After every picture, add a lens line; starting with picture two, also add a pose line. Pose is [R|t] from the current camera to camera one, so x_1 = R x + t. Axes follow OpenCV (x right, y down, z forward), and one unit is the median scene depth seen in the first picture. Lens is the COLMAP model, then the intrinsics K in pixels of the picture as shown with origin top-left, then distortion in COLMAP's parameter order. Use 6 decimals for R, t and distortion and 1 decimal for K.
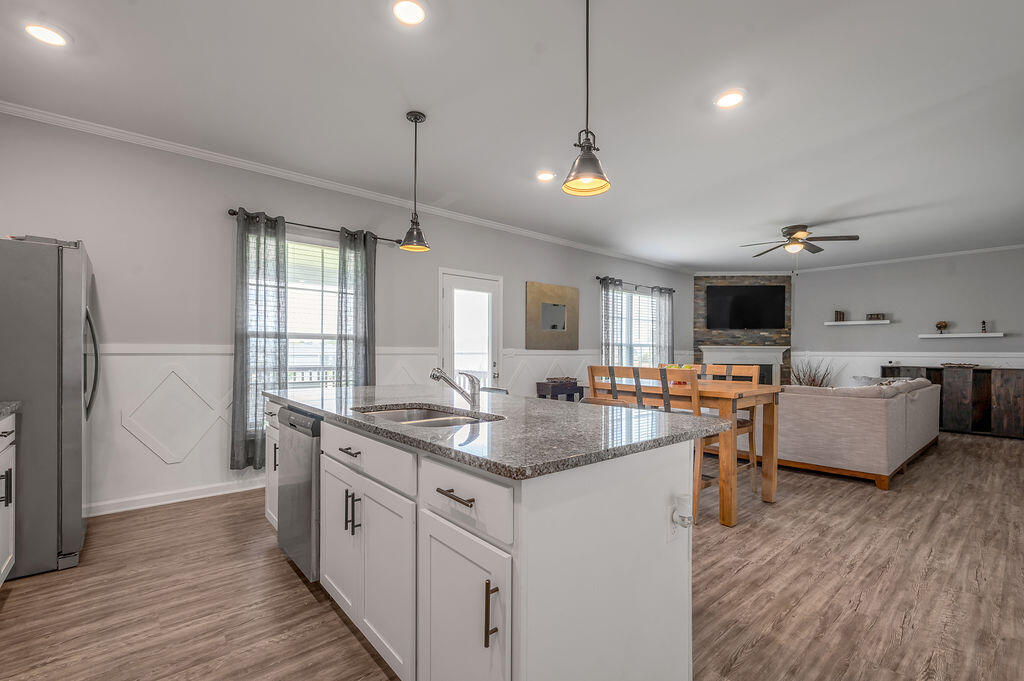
lens RADIAL K [[450.8, 0, 516.7], [0, 450.8, 354.7], [0, 0, 1]] dist [-0.000956, 0.000059]
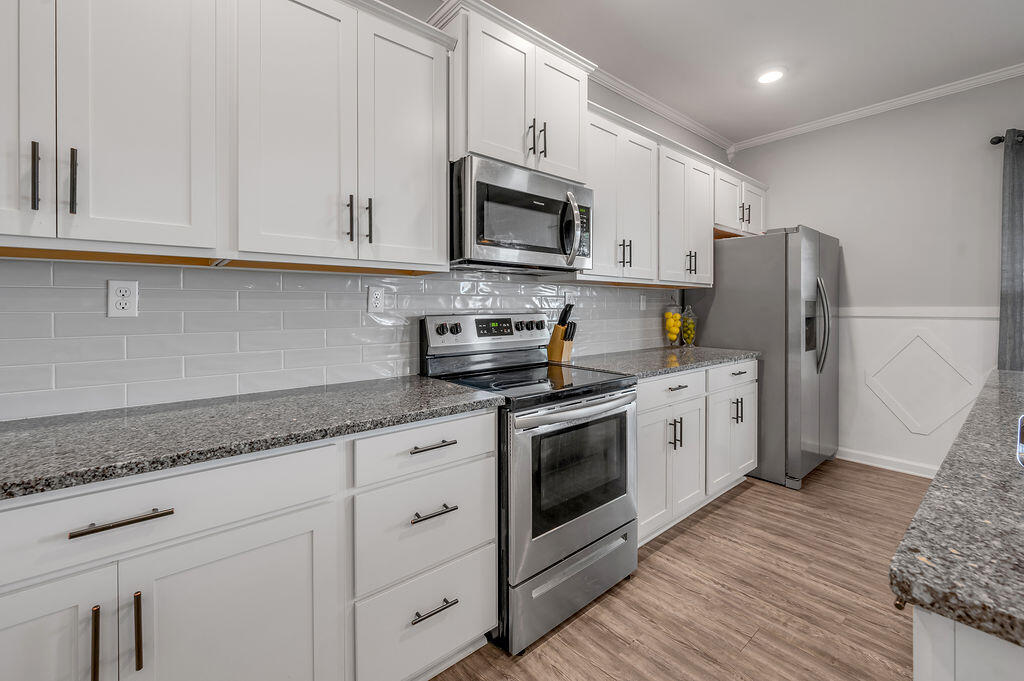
lens RADIAL K [[432.6, 0, 510.2], [0, 432.6, 310.0], [0, 0, 1]] dist [-0.000178, 0.000217]
pose [[-0.017758, 0.002478, -0.999839, 0.153887], [-0.003157, 0.999992, 0.002534, -0.016647], [0.999837, 0.003202, -0.017750, 0.163757]]
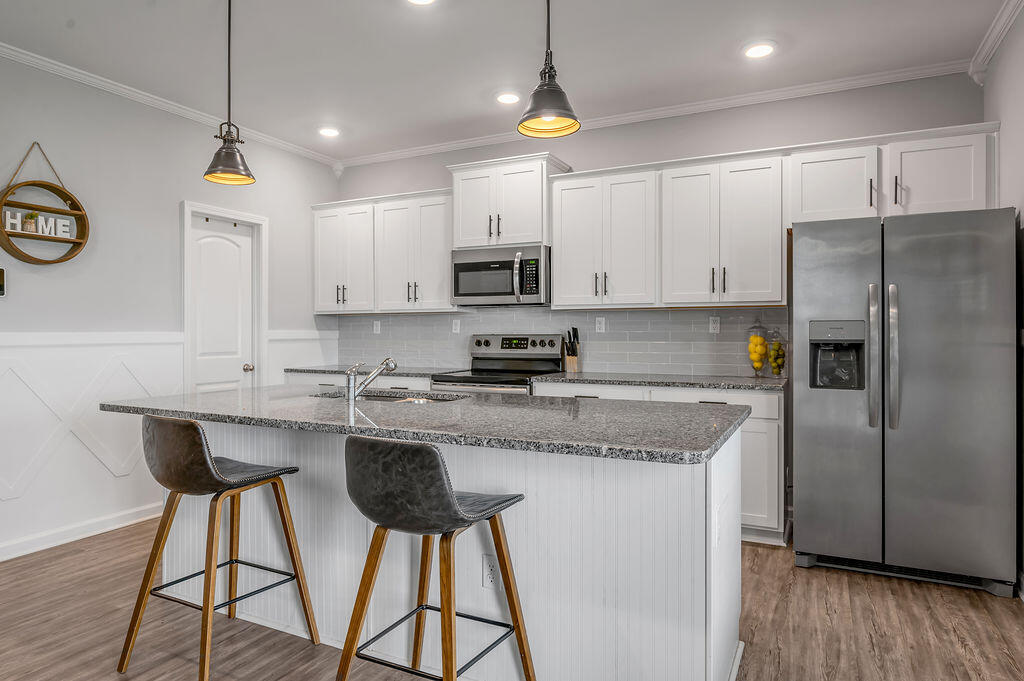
lens RADIAL K [[619.9, 0, 512.0], [0, 619.9, 340.5], [0, 0, 1]] dist [-0.002823, -0.000963]
pose [[-0.926116, -0.001166, -0.377238, 0.049793], [-0.006133, 0.999910, 0.011967, -0.012657], [0.377190, 0.013397, -0.926039, 1.394787]]
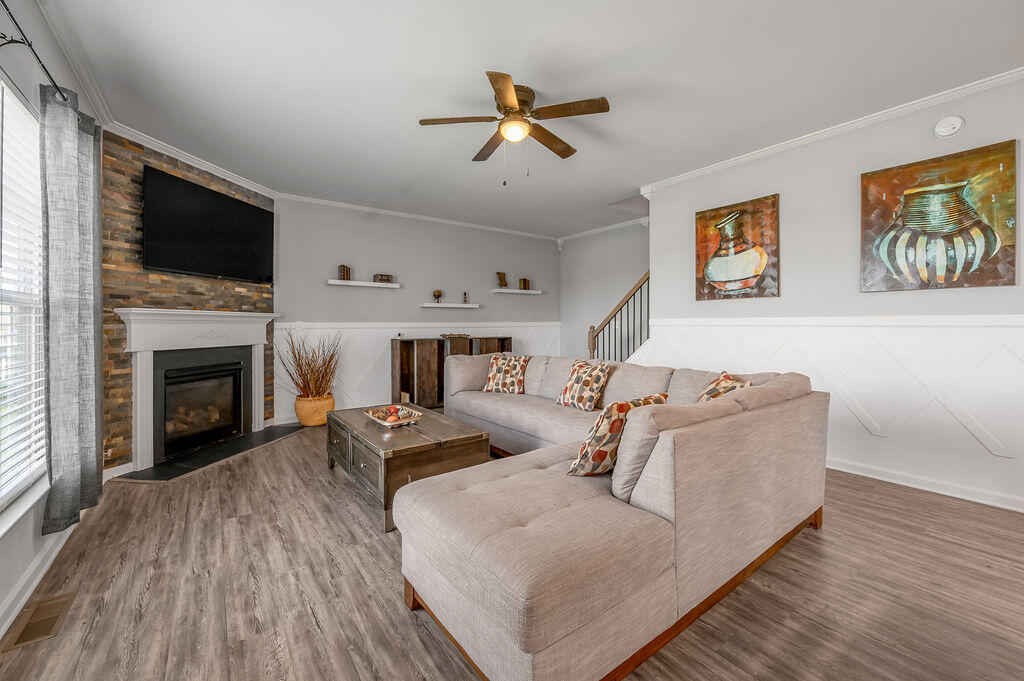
lens RADIAL K [[418.5, 0, 512.1], [0, 418.5, 323.0], [0, 0, 1]] dist [0.000076, 0.000040]
pose [[0.093086, -0.003024, 0.995653, 0.175223], [0.009171, 0.999956, 0.002180, -0.010310], [-0.995616, 0.008928, 0.093109, 1.578147]]
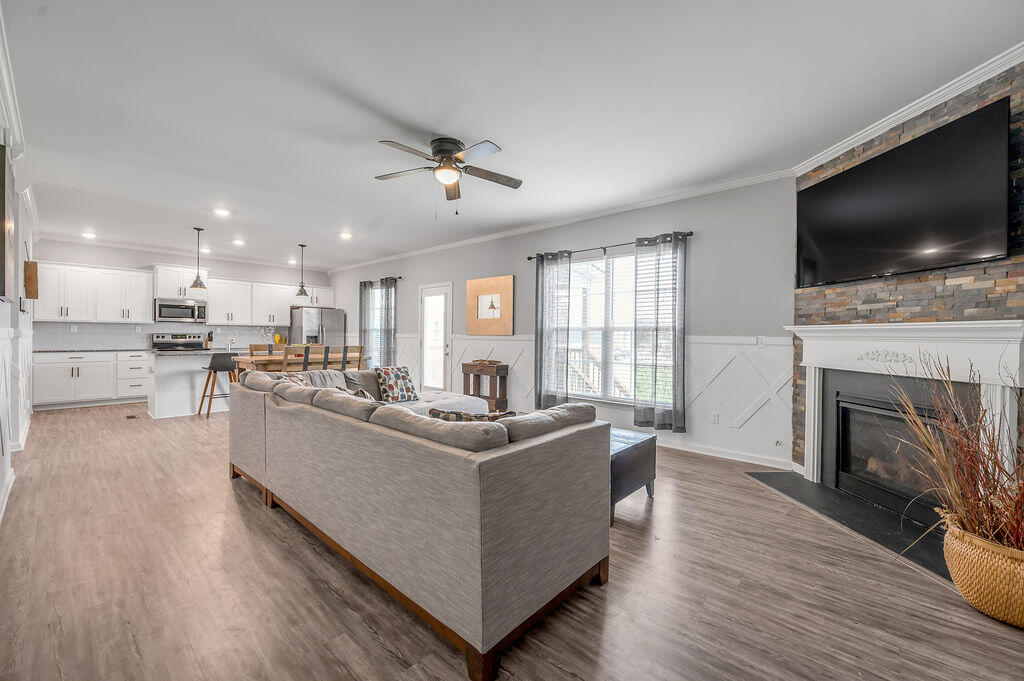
lens RADIAL K [[420.9, 0, 512.0], [0, 420.9, 340.5], [0, 0, 1]] dist [-0.000547, 0.000015]
pose [[0.109182, 0.007473, -0.993994, 2.027481], [-0.013953, 0.999885, 0.005985, -0.010030], [0.993924, 0.013215, 0.109273, 1.696950]]
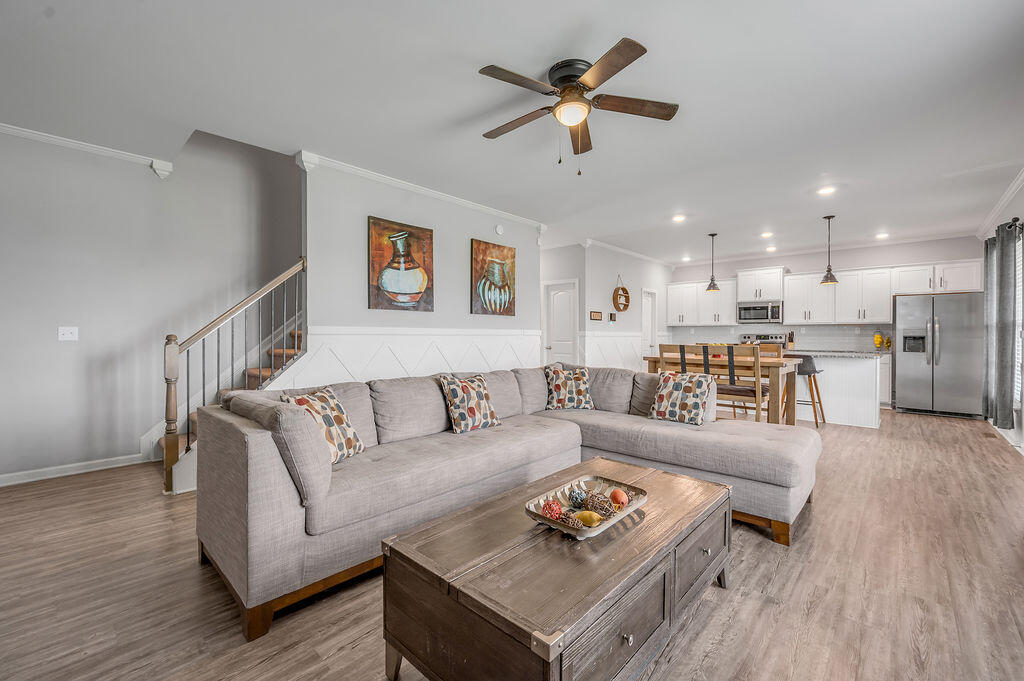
lens RADIAL K [[420.9, 0, 512.0], [0, 420.9, 340.5], [0, 0, 1]] dist [-0.000547, 0.000015]
pose [[-0.995154, -0.007004, -0.098076, 1.186107], [-0.008763, 0.999808, 0.017517, -0.002285], [0.097935, 0.018291, -0.995025, 2.382127]]
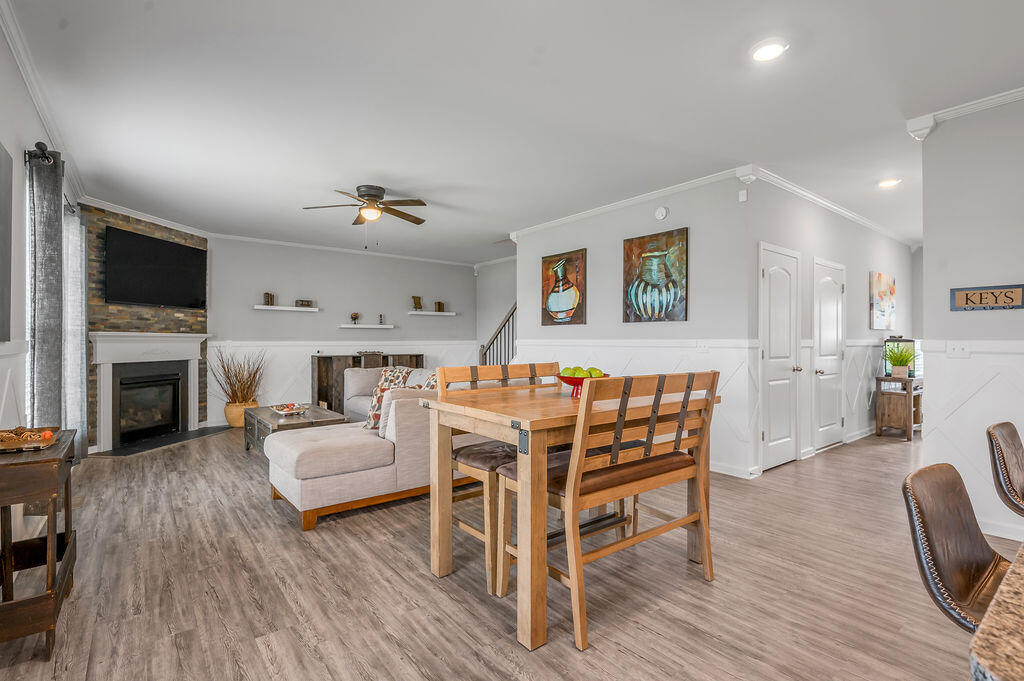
lens RADIAL K [[478.8, 0, 512.0], [0, 478.8, 340.5], [0, 0, 1]] dist [-0.001352, -0.000143]
pose [[0.058395, -0.005338, 0.998279, -0.369162], [0.005883, 0.999970, 0.005003, -0.022651], [-0.998276, 0.005581, 0.058425, 1.153696]]
